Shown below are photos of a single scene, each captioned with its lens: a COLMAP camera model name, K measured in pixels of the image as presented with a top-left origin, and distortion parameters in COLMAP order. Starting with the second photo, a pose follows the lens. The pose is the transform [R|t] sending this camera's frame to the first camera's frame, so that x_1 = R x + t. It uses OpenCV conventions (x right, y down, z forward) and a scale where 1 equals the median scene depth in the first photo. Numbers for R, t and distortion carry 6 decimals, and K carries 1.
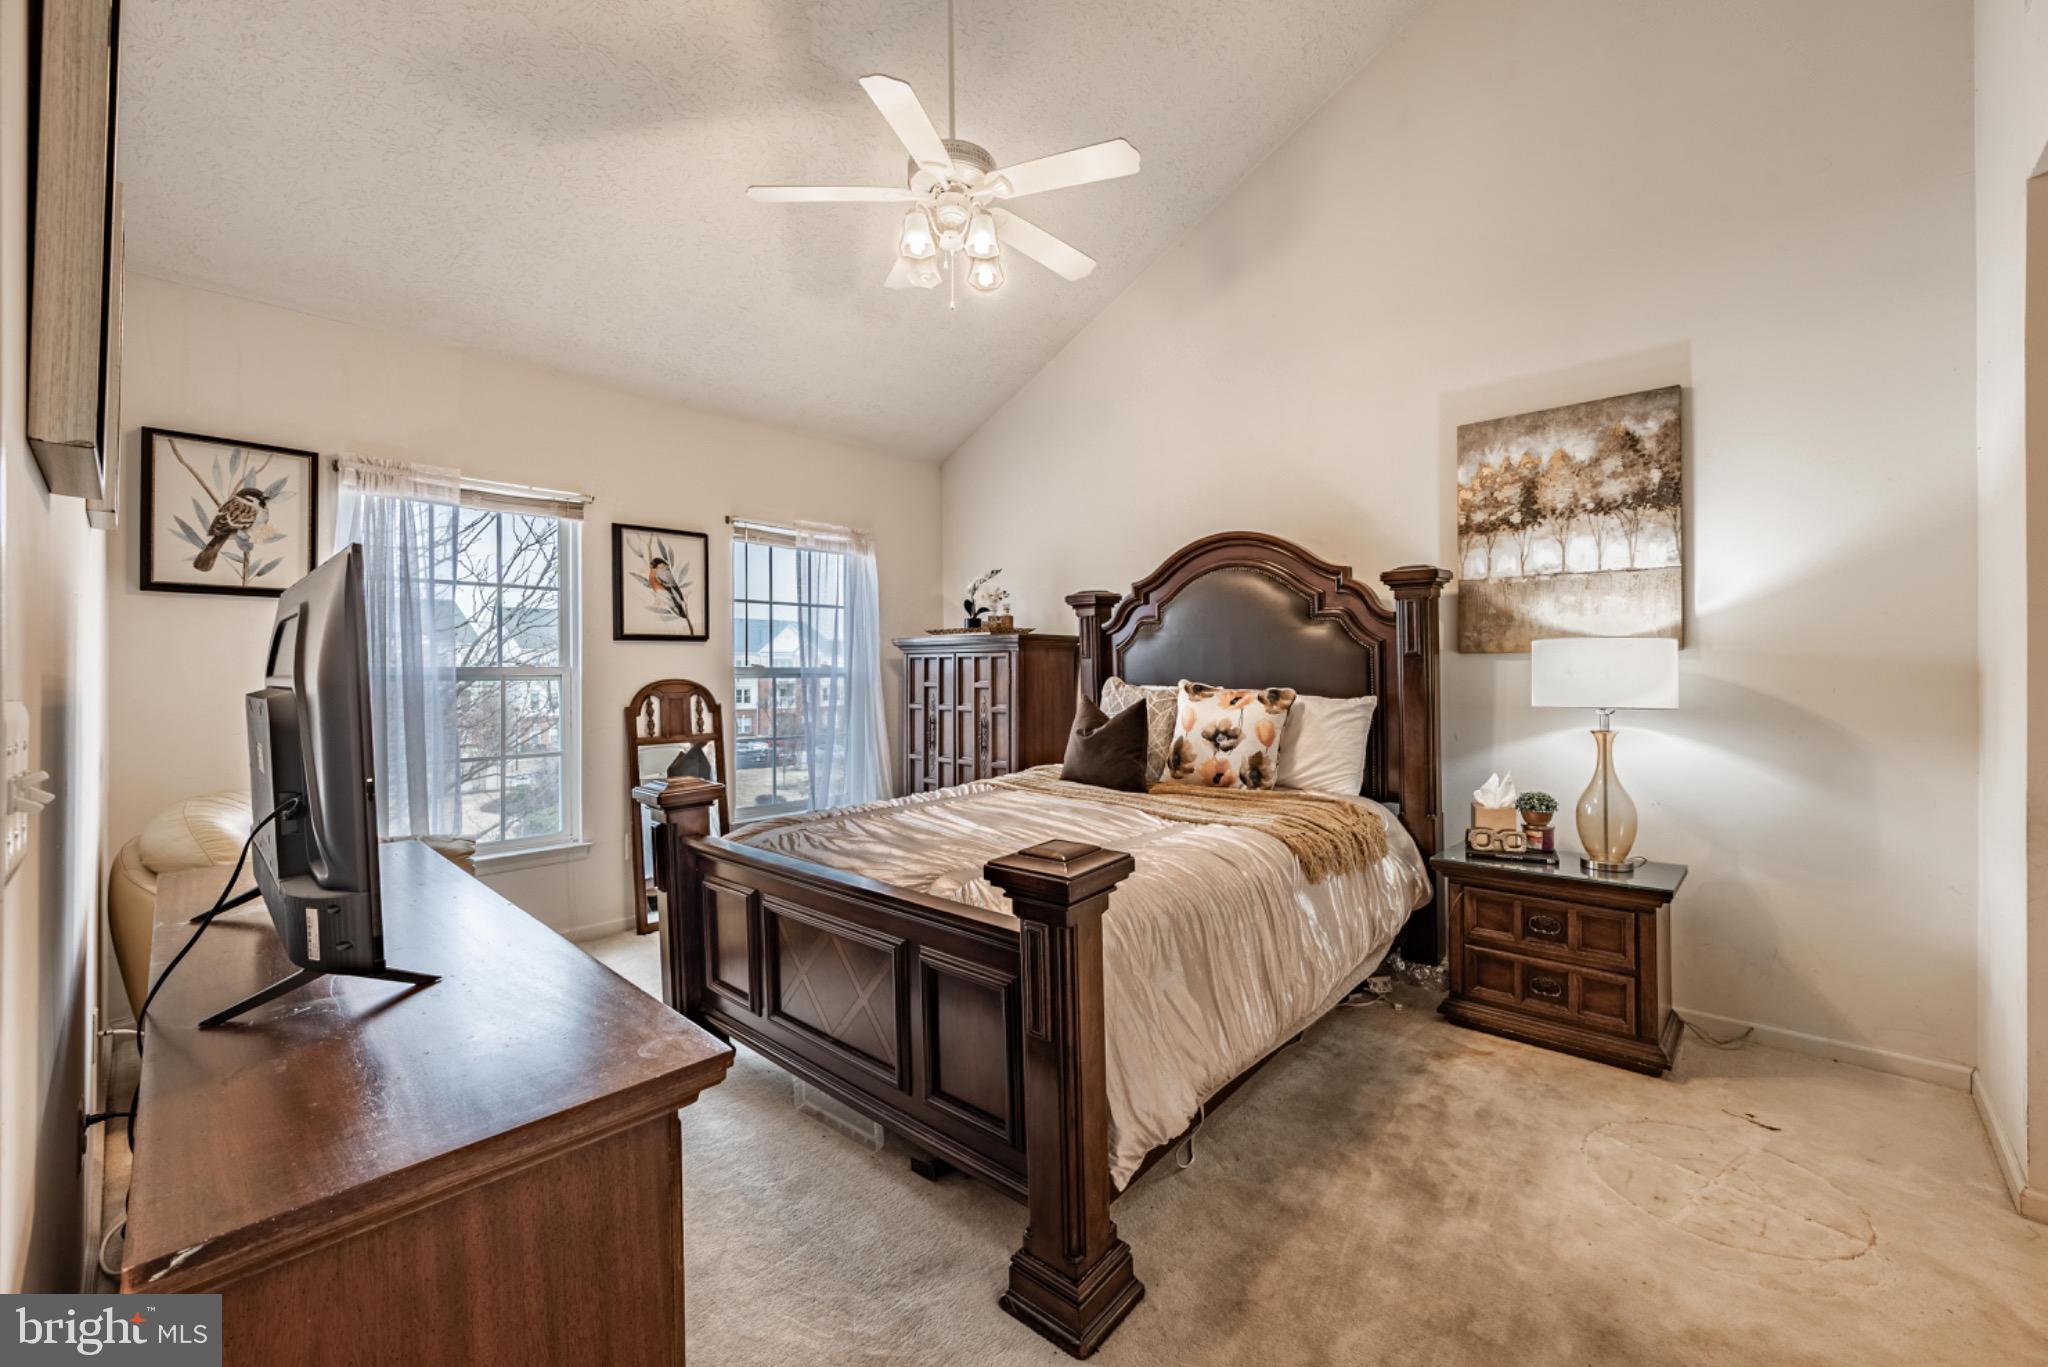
lens RADIAL K [[819.7, 0, 1022.0], [0, 819.7, 672.9], [0, 0, 1]] dist [-0.000719, 0.001125]
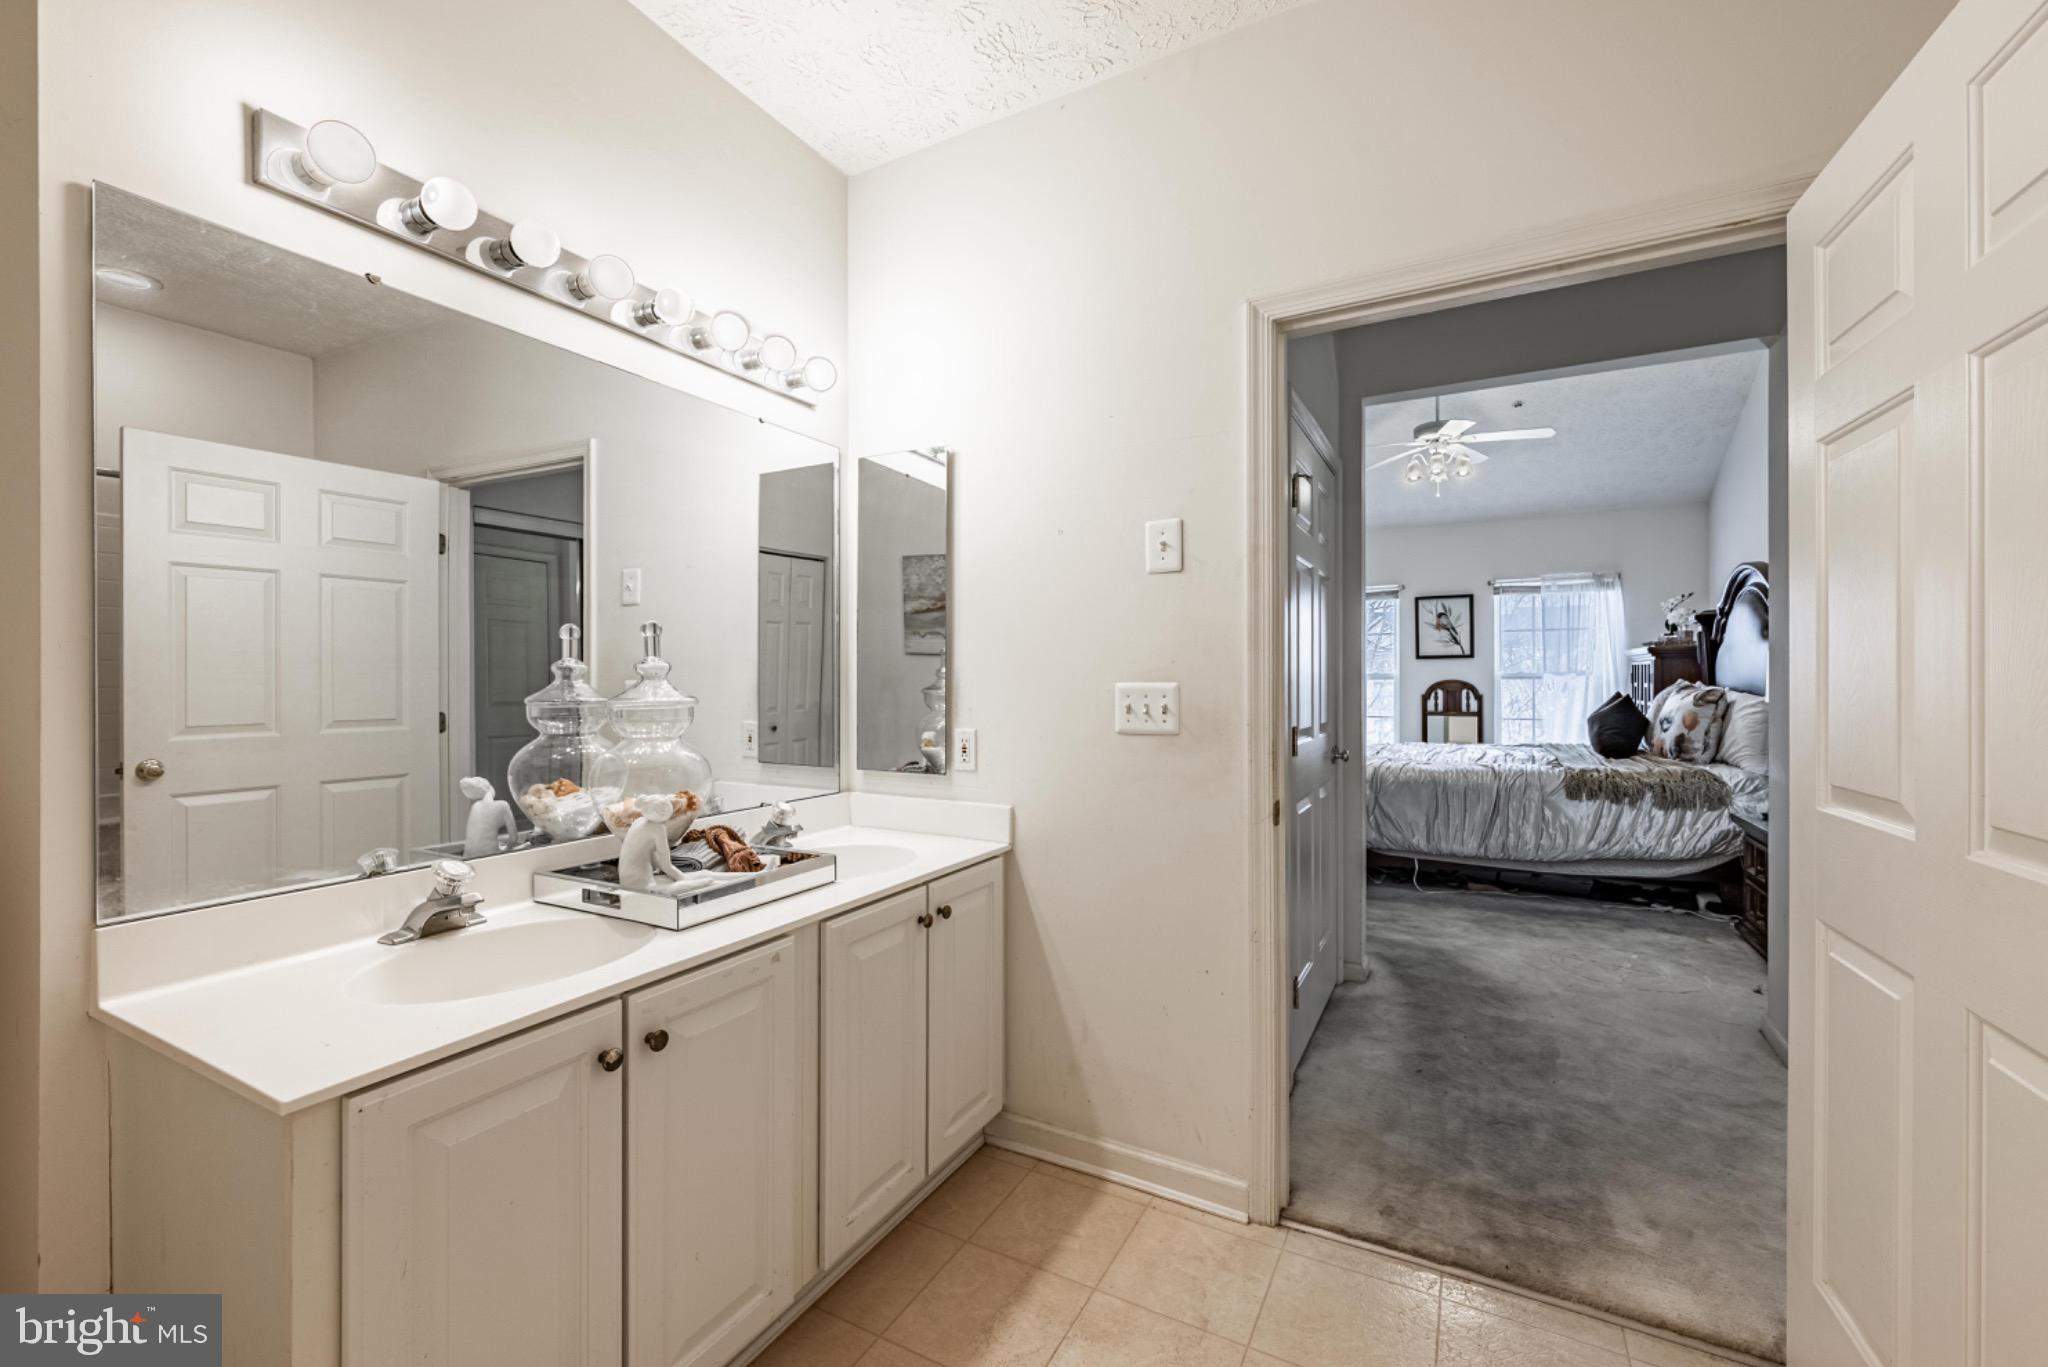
lens RADIAL K [[819.7, 0, 1023.3], [0, 819.7, 683.5], [0, 0, 1]] dist [-0.000719, 0.001125]
pose [[0.233323, 0.006590, -0.972377, 1.098522], [0.006346, 0.999945, 0.008299, -0.004664], [0.972378, -0.008107, 0.233269, -0.317635]]
